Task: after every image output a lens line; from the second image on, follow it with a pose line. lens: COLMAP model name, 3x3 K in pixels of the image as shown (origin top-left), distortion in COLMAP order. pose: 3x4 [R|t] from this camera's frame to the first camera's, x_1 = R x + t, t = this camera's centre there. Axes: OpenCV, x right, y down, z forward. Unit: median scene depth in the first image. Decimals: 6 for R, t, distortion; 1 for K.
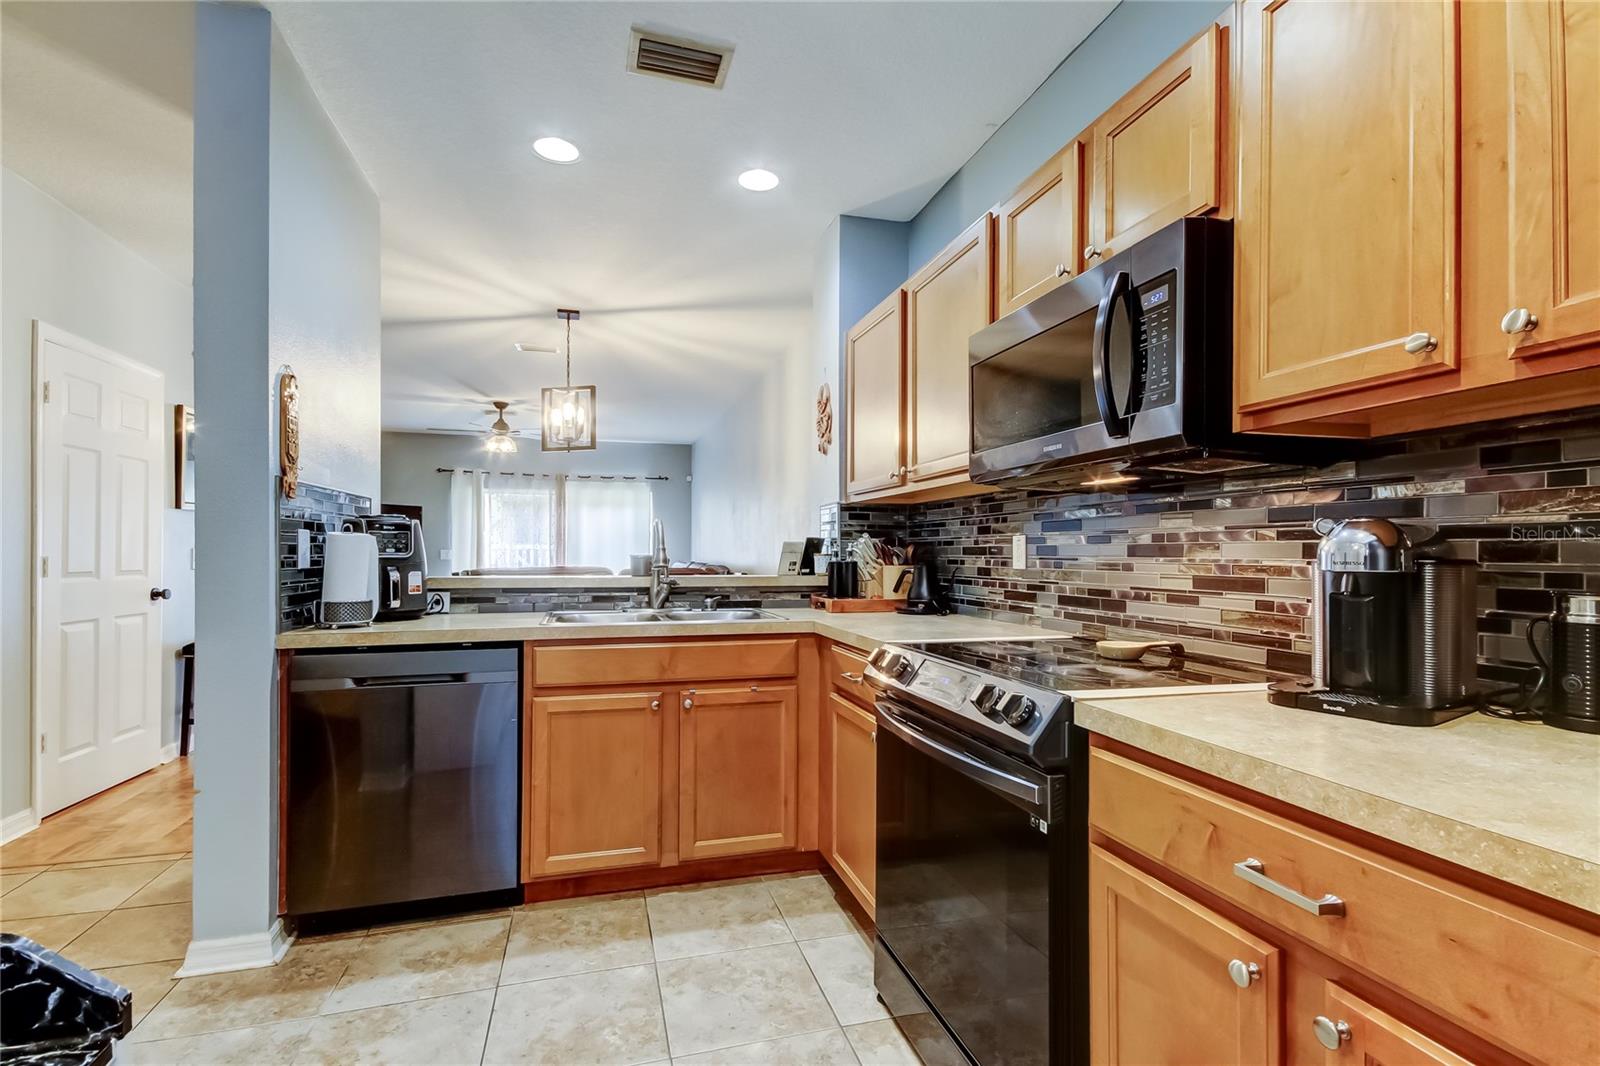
lens RADIAL K [[745.3, 0, 779.4], [0, 745.3, 552.9], [0, 0, 1]] dist [0.020489, -0.003859]
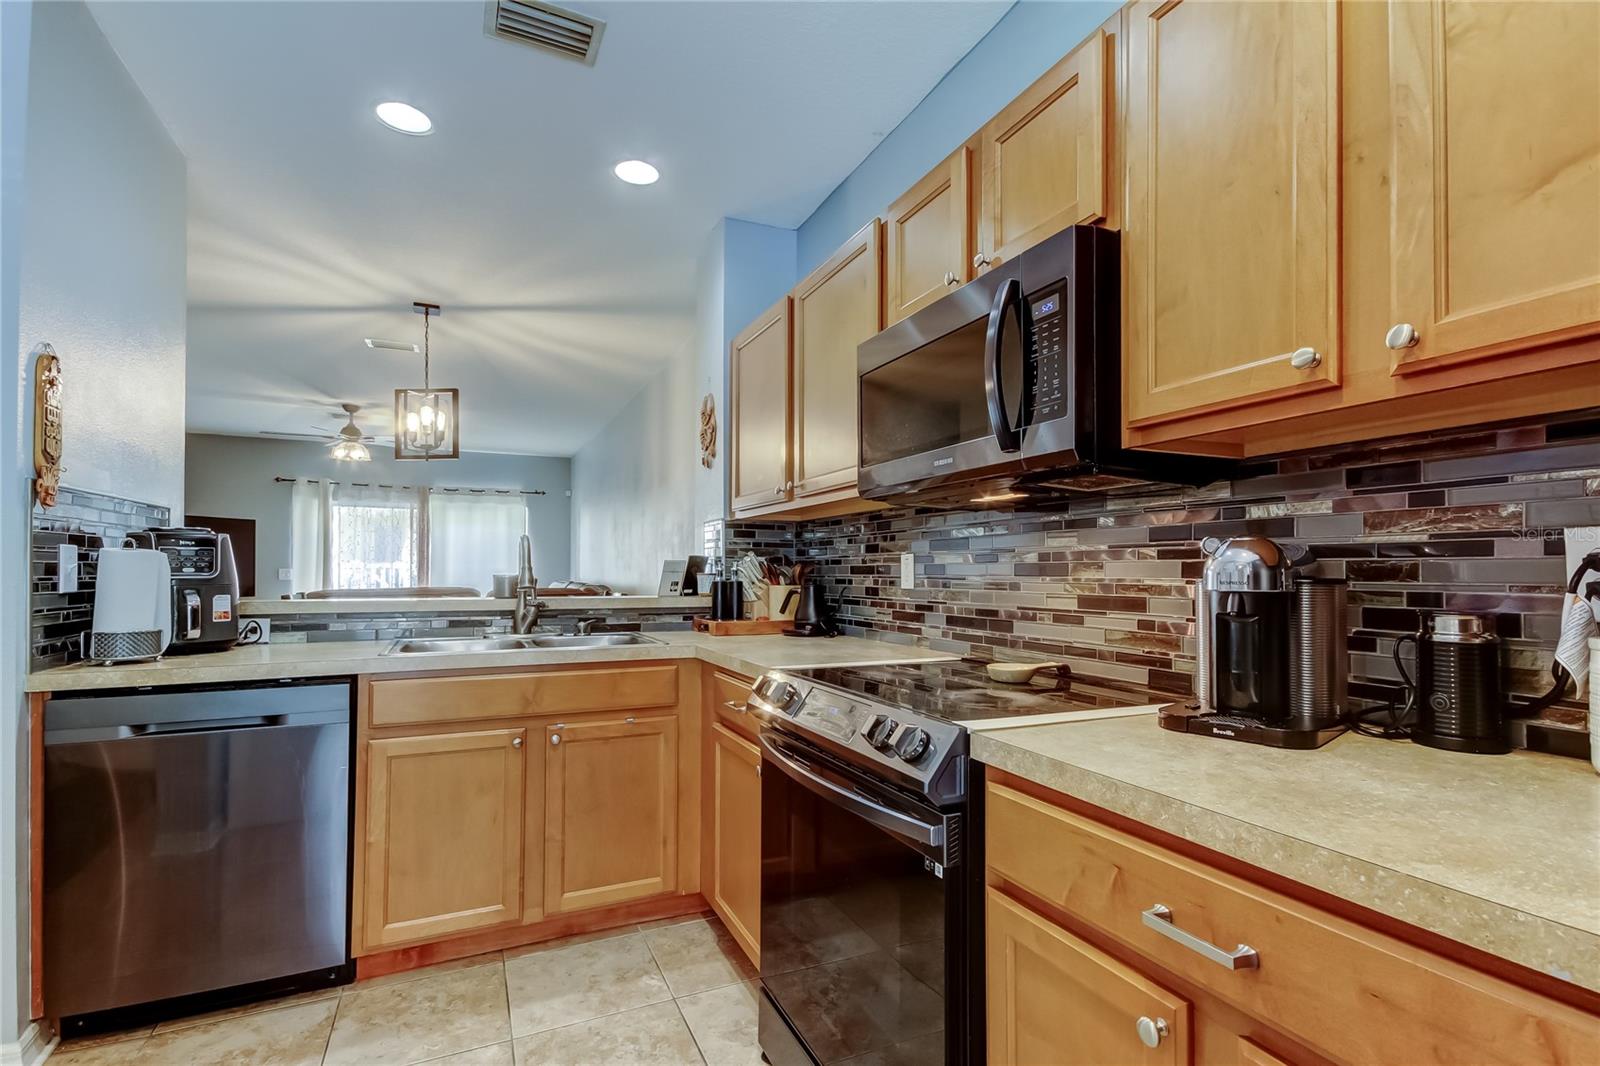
lens RADIAL K [[745.3, 0, 793.0], [0, 745.3, 565.1], [0, 0, 1]] dist [0.020489, -0.003859]
pose [[0.986324, -0.000215, 0.164816, 0.012091], [0.001642, 0.999962, -0.008519, -0.001005], [-0.164808, 0.008673, 0.986287, 0.058889]]
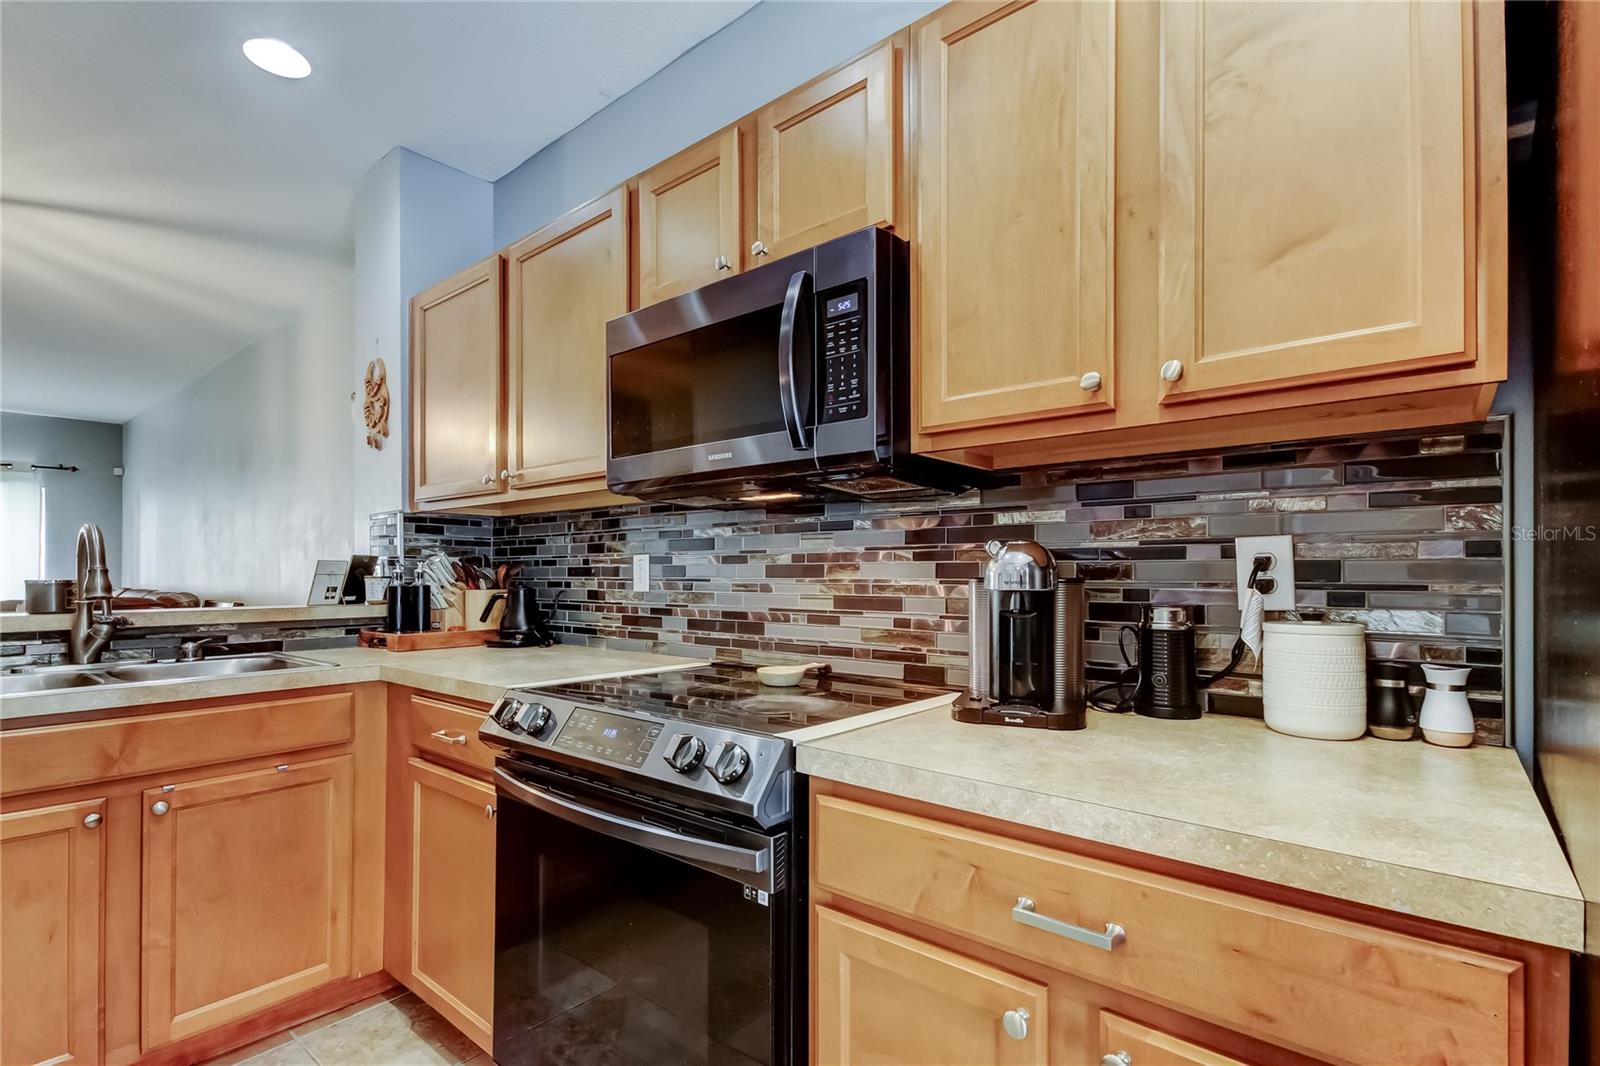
lens RADIAL K [[745.3, 0, 786.6], [0, 745.3, 567.4], [0, 0, 1]] dist [0.020489, -0.003859]
pose [[0.817303, 0.000654, 0.576207, -0.055624], [0.004012, 0.999969, -0.006826, -0.000884], [-0.576194, 0.007891, 0.817275, 0.144695]]
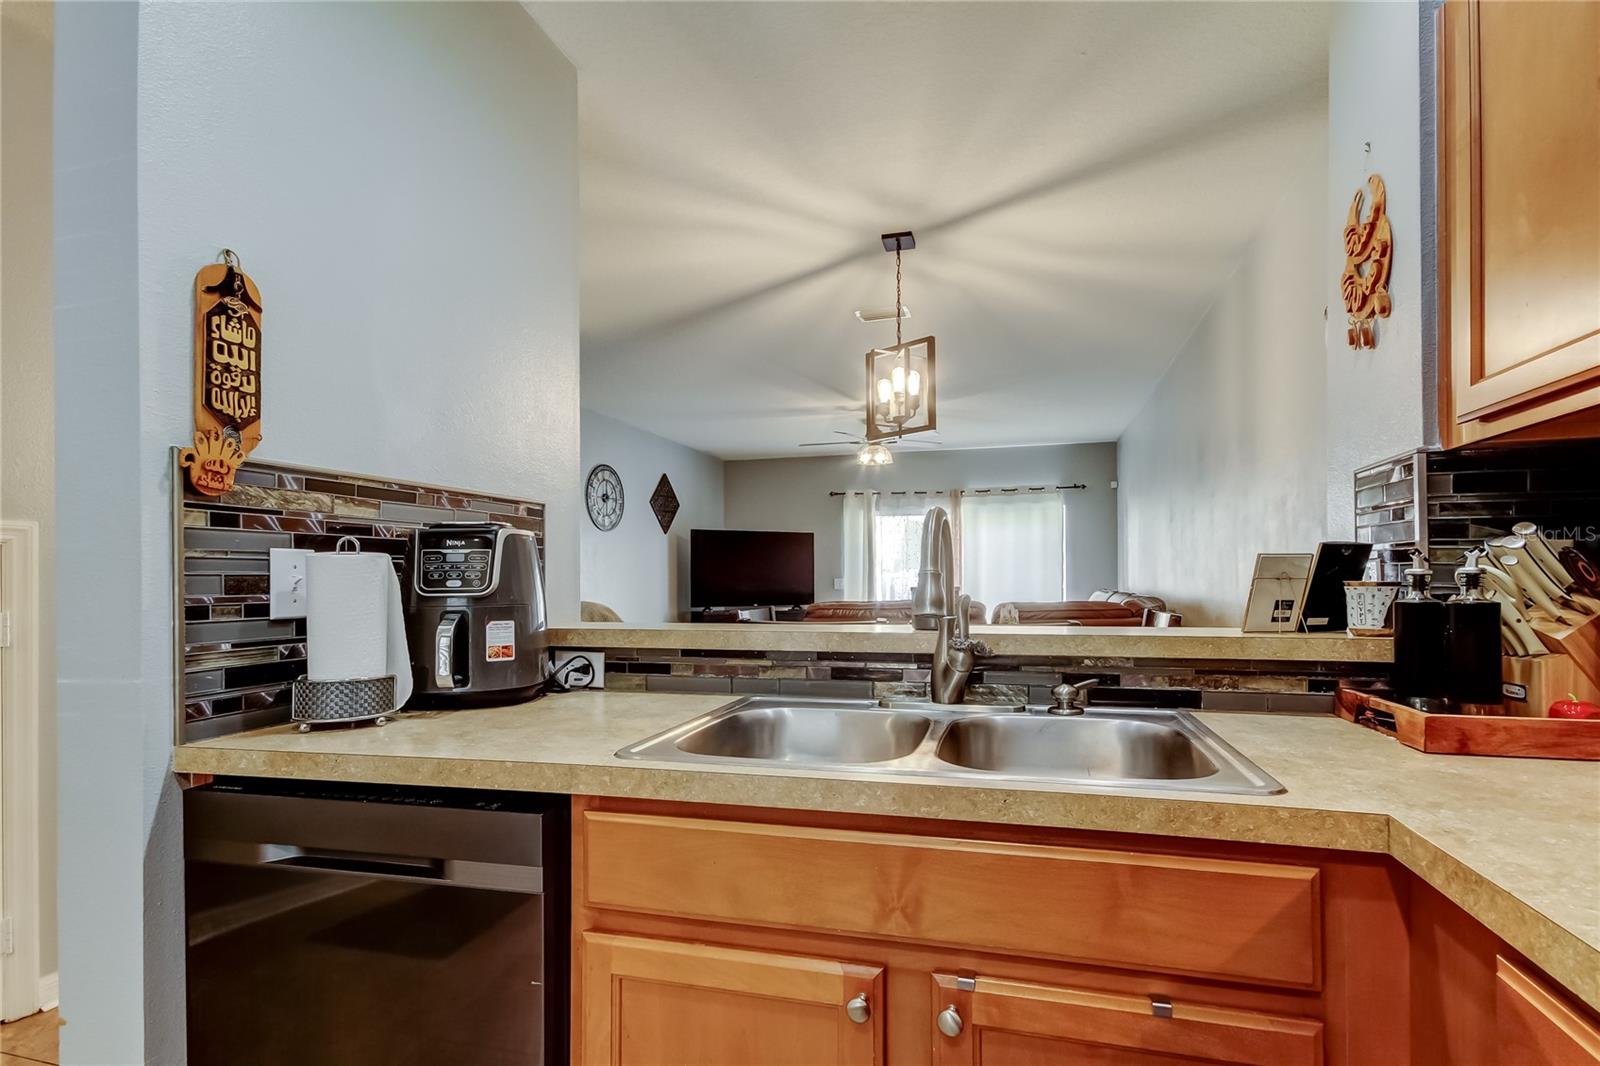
lens RADIAL K [[745.3, 0, 834.0], [0, 745.3, 575.5], [0, 0, 1]] dist [0.020489, -0.003859]
pose [[0.875902, -0.012344, -0.482331, -0.000332], [0.009718, 0.999921, -0.007943, -0.002018], [0.482391, 0.002270, 0.875953, 0.633701]]
